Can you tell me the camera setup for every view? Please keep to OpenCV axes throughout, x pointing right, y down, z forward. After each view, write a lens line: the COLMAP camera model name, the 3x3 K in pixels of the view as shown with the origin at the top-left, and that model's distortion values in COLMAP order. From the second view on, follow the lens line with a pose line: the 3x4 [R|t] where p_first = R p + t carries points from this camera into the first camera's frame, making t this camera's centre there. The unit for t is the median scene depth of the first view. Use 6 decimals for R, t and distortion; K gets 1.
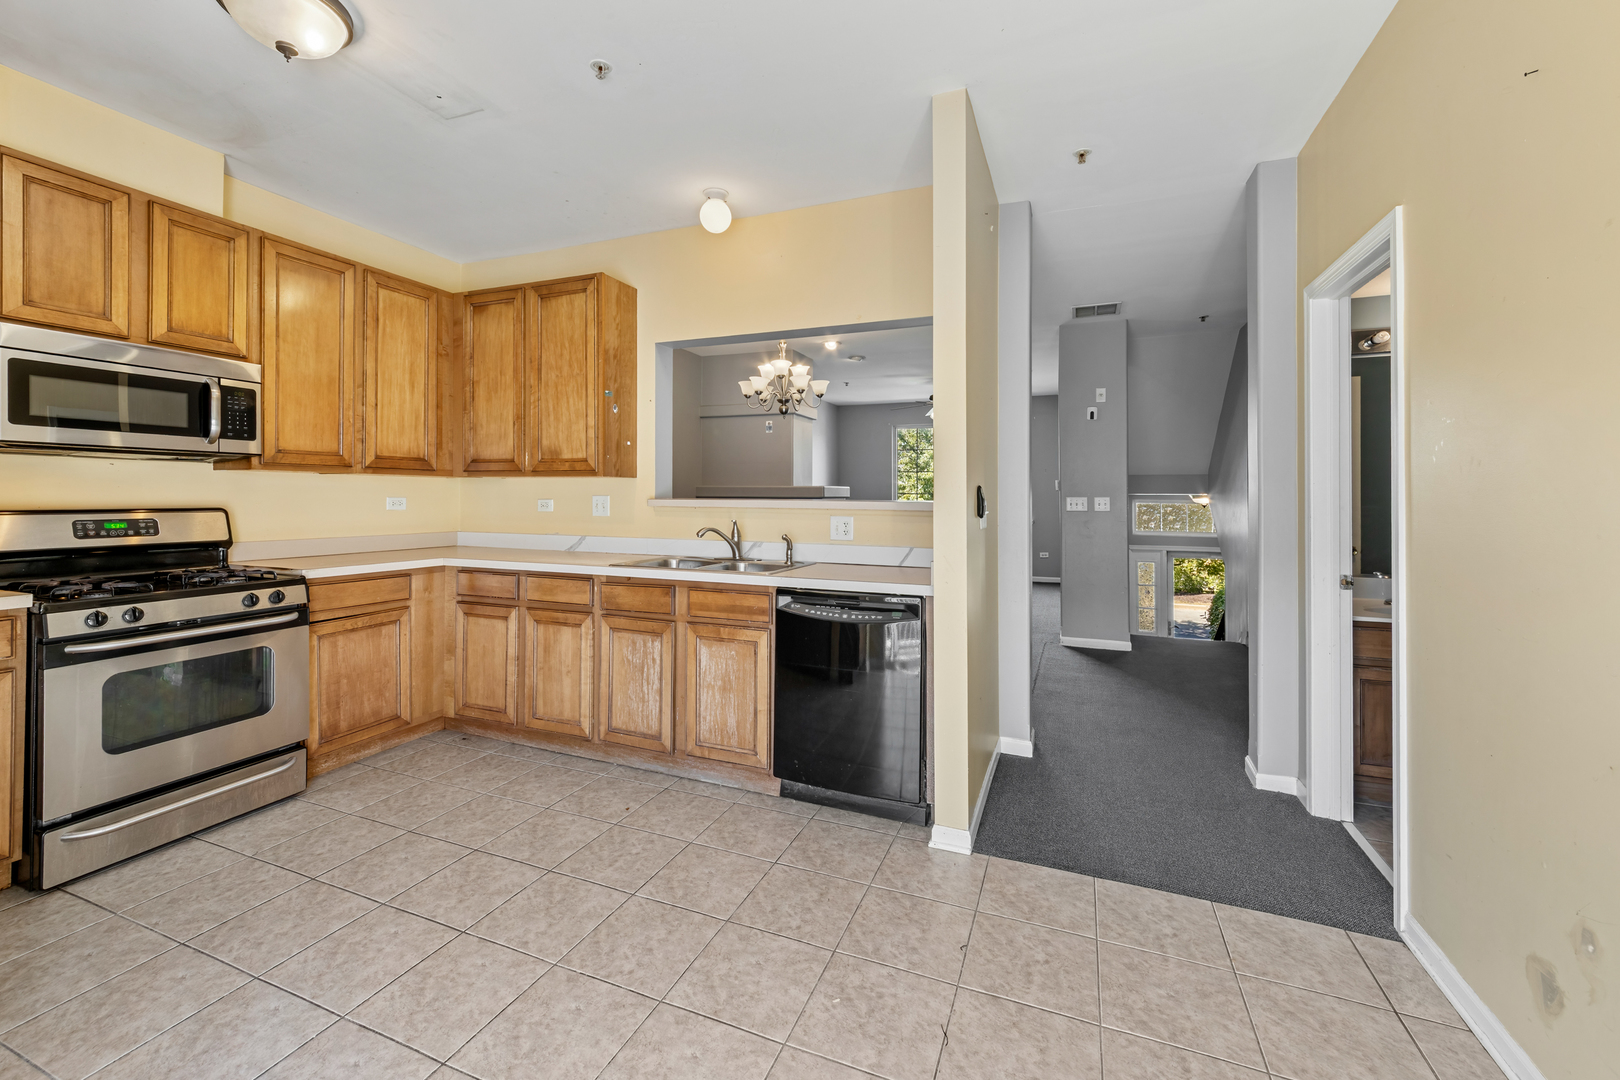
lens RADIAL K [[656.2, 0, 813.4], [0, 656.2, 517.9], [0, 0, 1]] dist [-0.001061, -0.000418]
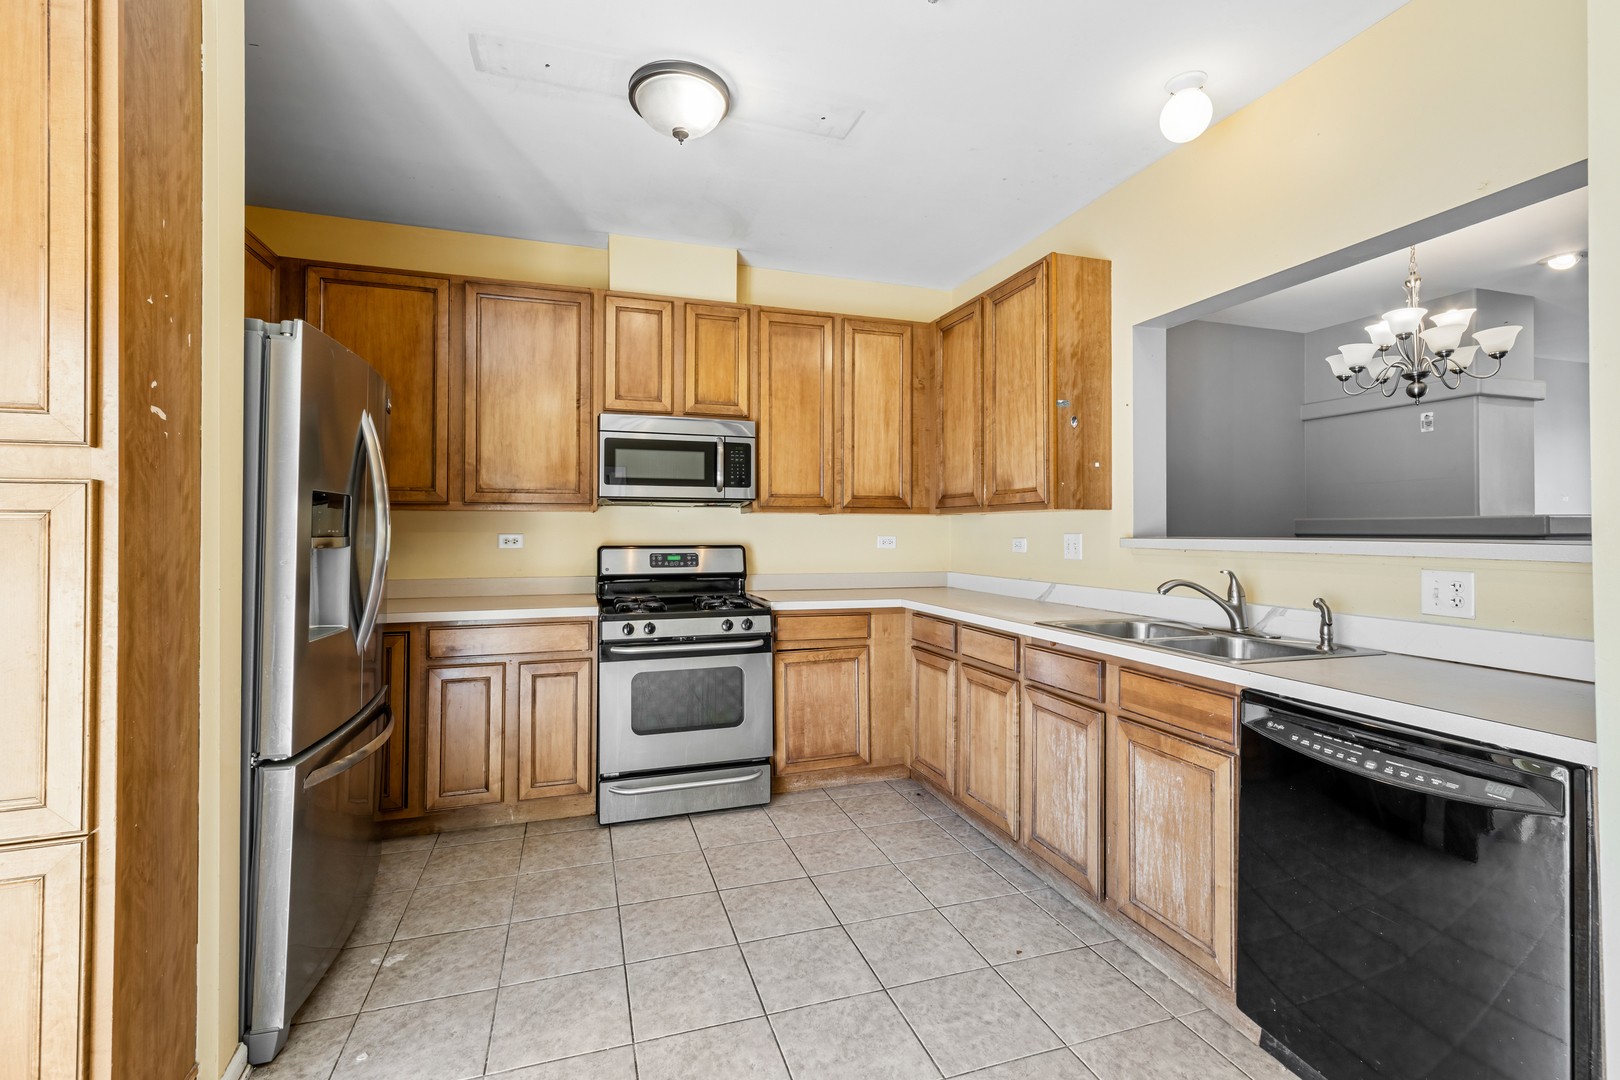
lens RADIAL K [[711.2, 0, 810.0], [0, 711.2, 540.0], [0, 0, 1]] dist [0.002822, -0.000084]
pose [[0.640929, 0.003175, -0.767594, 0.166781], [-0.022150, 0.999652, -0.014360, -0.008467], [0.767281, 0.026206, 0.640776, 0.255596]]
